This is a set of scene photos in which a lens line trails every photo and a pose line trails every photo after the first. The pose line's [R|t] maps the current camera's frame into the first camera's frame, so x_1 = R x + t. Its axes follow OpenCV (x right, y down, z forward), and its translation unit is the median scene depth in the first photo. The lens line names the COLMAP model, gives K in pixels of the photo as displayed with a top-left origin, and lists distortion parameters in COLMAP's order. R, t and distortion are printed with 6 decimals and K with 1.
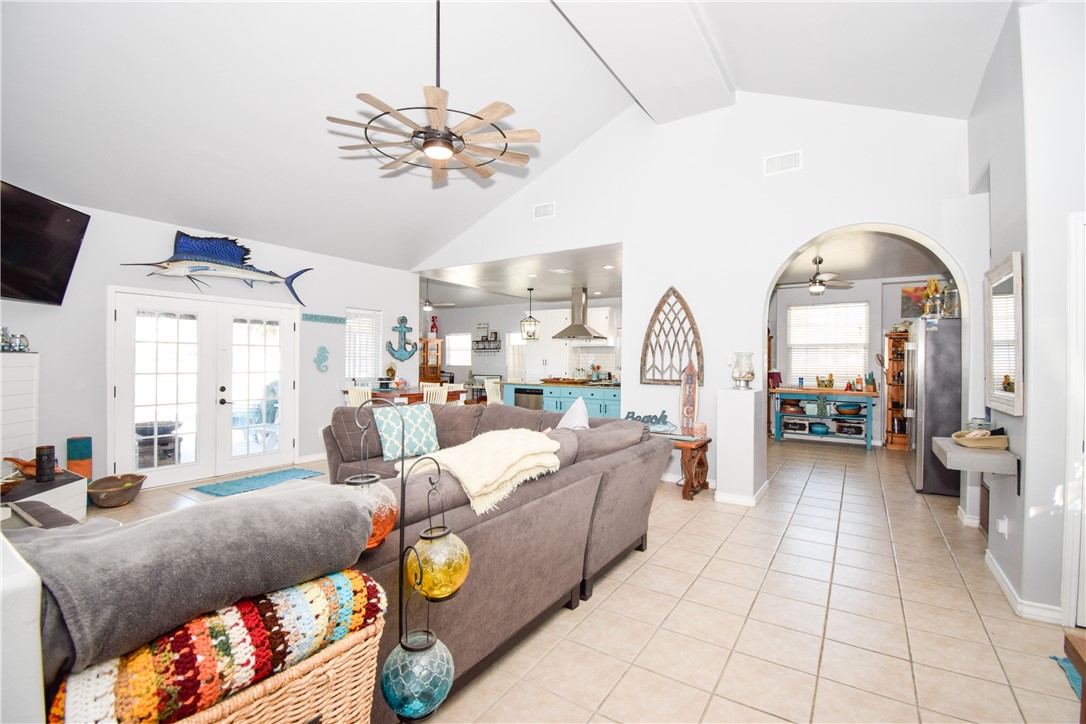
lens RADIAL K [[481.8, 0, 545.6], [0, 481.8, 360.5], [0, 0, 1]] dist [-0.010208, -0.005291]
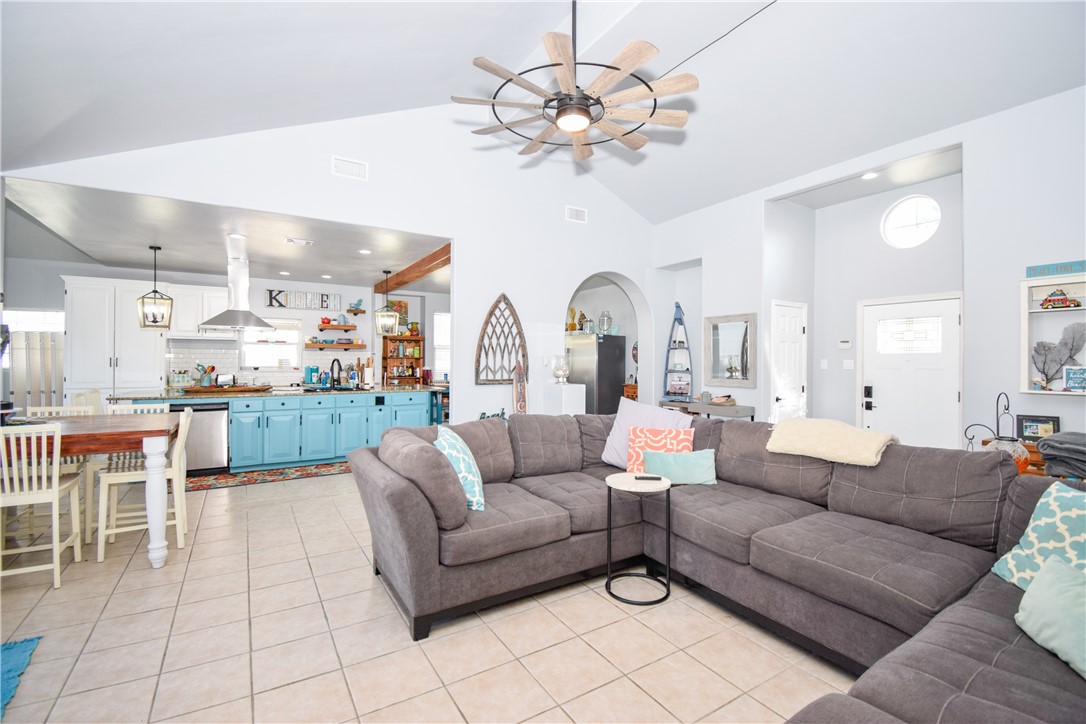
lens RADIAL K [[481.8, 0, 547.6], [0, 481.8, 361.9], [0, 0, 1]] dist [-0.010208, -0.005291]
pose [[0.400358, -0.004705, 0.916347, -0.689489], [-0.003958, 0.999969, 0.006864, -0.006909], [-0.916350, -0.006375, 0.400327, 0.468814]]
